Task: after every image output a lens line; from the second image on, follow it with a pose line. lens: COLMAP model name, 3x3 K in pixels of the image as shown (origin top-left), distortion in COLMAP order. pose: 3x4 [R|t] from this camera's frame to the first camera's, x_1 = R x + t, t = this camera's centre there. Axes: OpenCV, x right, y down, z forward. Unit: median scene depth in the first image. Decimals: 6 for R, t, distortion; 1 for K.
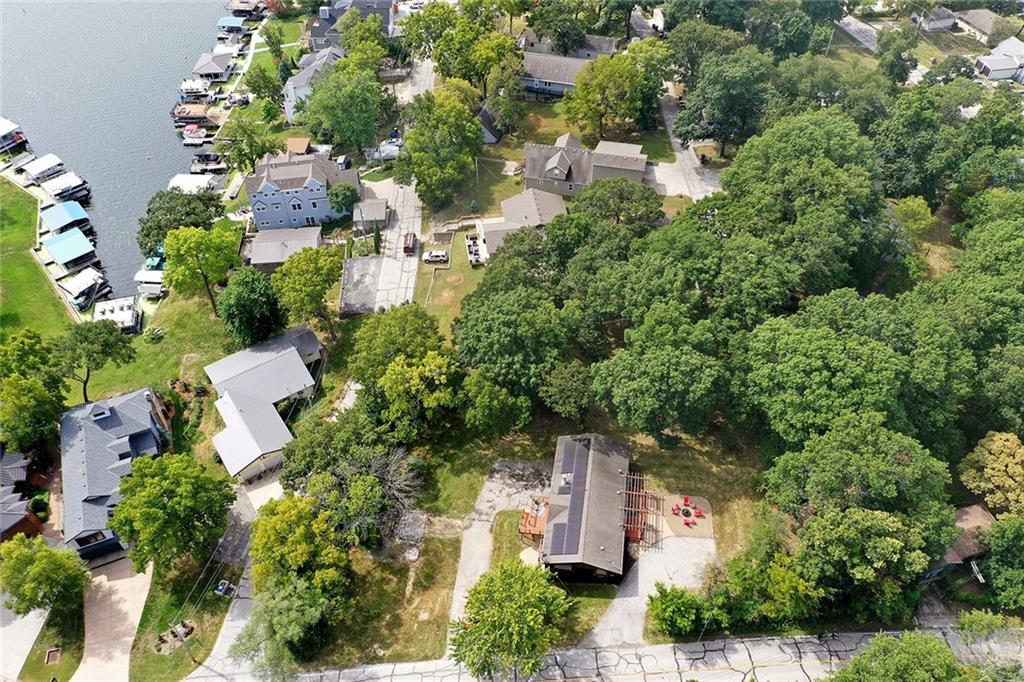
lens RADIAL K [[807.3, 0, 509.2], [0, 807.3, 336.4], [0, 0, 1]] dist [-0.026509, 0.014861]
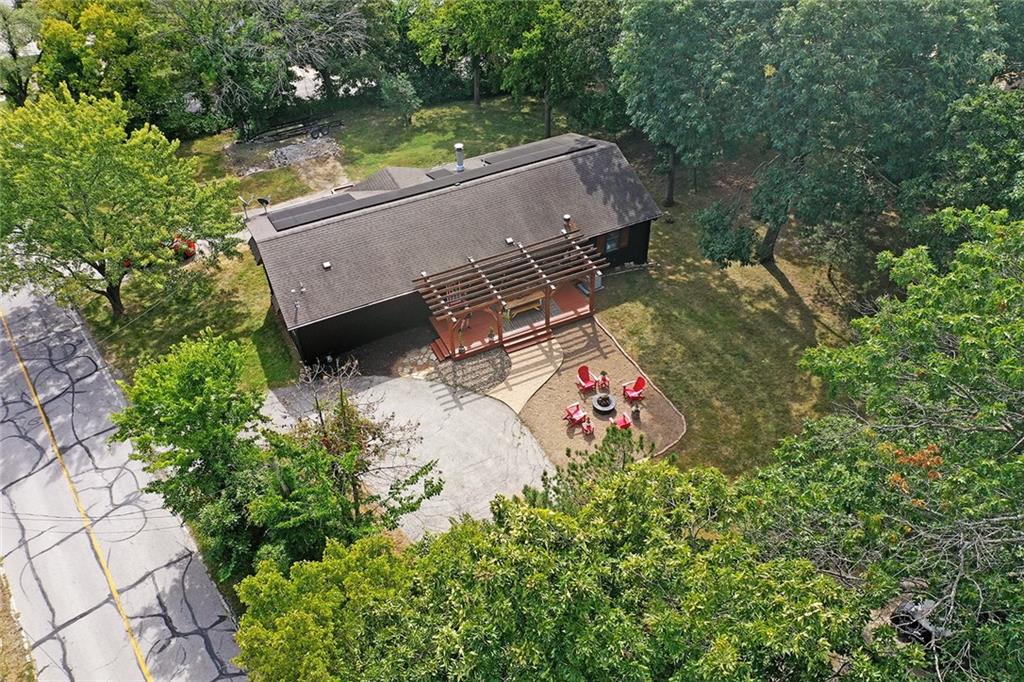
lens RADIAL K [[807.3, 0, 516.2], [0, 807.3, 343.5], [0, 0, 1]] dist [-0.026509, 0.014861]
pose [[0.565322, 0.560800, -0.604909, 0.386223], [-0.584976, 0.789593, 0.185324, 0.158064], [0.581562, 0.249089, 0.774429, 0.713628]]
